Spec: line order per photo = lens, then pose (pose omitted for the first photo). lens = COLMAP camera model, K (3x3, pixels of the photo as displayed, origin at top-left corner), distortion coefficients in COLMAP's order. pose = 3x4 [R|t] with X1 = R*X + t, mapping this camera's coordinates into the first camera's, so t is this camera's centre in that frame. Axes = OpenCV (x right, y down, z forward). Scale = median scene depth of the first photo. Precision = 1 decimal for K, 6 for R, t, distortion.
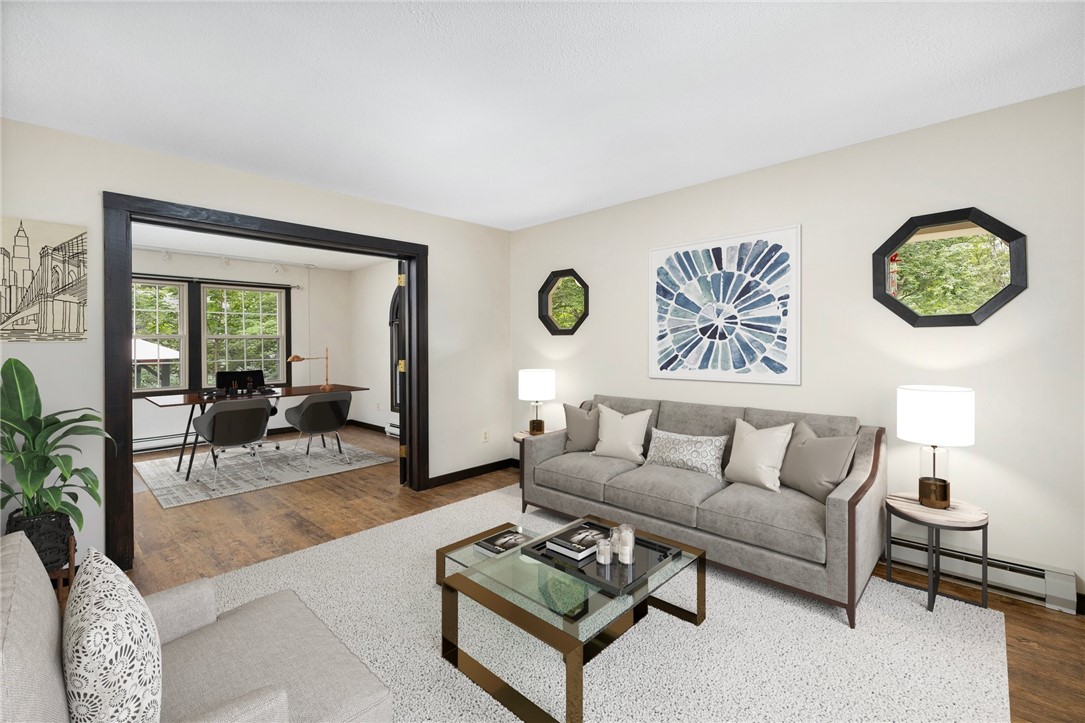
lens RADIAL K [[459.7, 0, 537.1], [0, 459.7, 344.9], [0, 0, 1]] dist [0.002005, 0.000461]
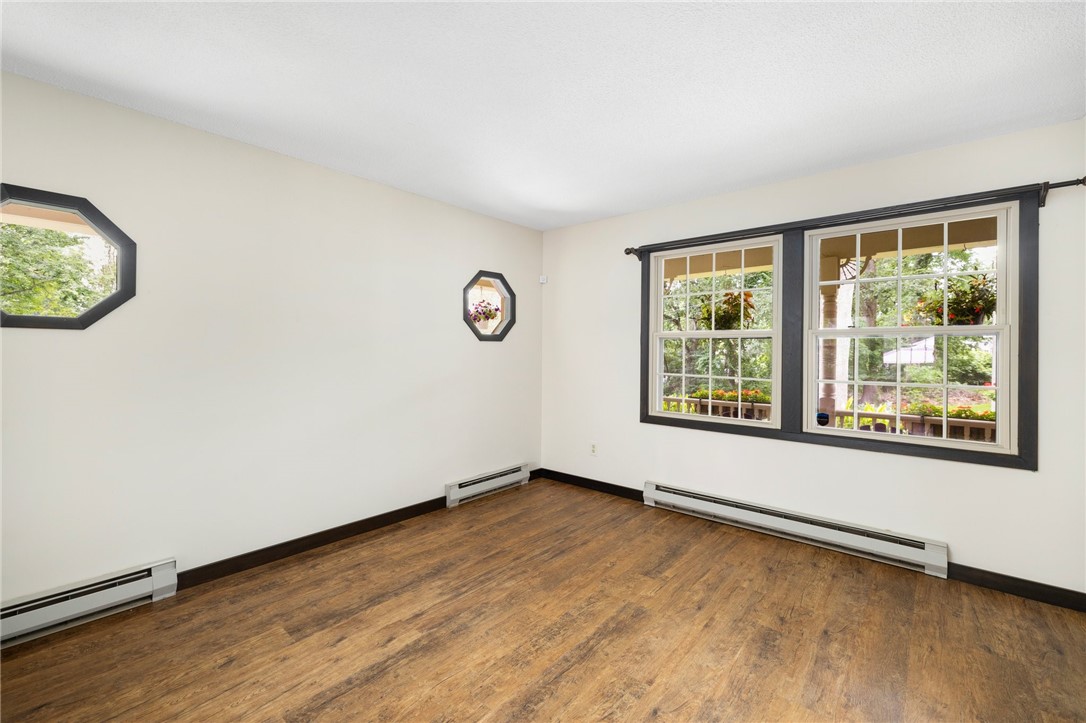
lens RADIAL K [[460.2, 0, 536.6], [0, 460.2, 355.0], [0, 0, 1]] dist [0.002005, 0.000461]
pose [[-0.015530, -0.003554, 0.999873, -0.476593], [-0.011351, 0.999930, 0.003378, 0.000356], [-0.999815, -0.011297, -0.015569, 0.526452]]
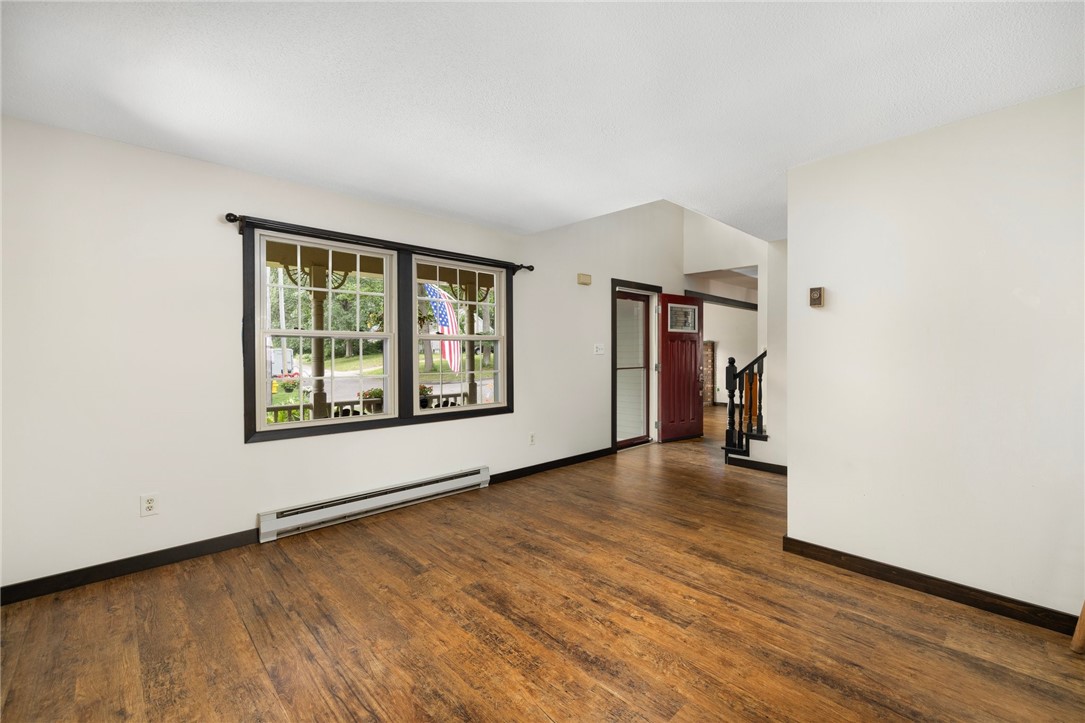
lens RADIAL K [[459.7, 0, 536.0], [0, 459.7, 359.7], [0, 0, 1]] dist [0.002005, 0.000461]
pose [[-0.996502, 0.005173, 0.083404, -0.055675], [0.006153, 0.999915, 0.011500, 0.000264], [-0.083338, 0.011973, -0.996449, 0.991109]]
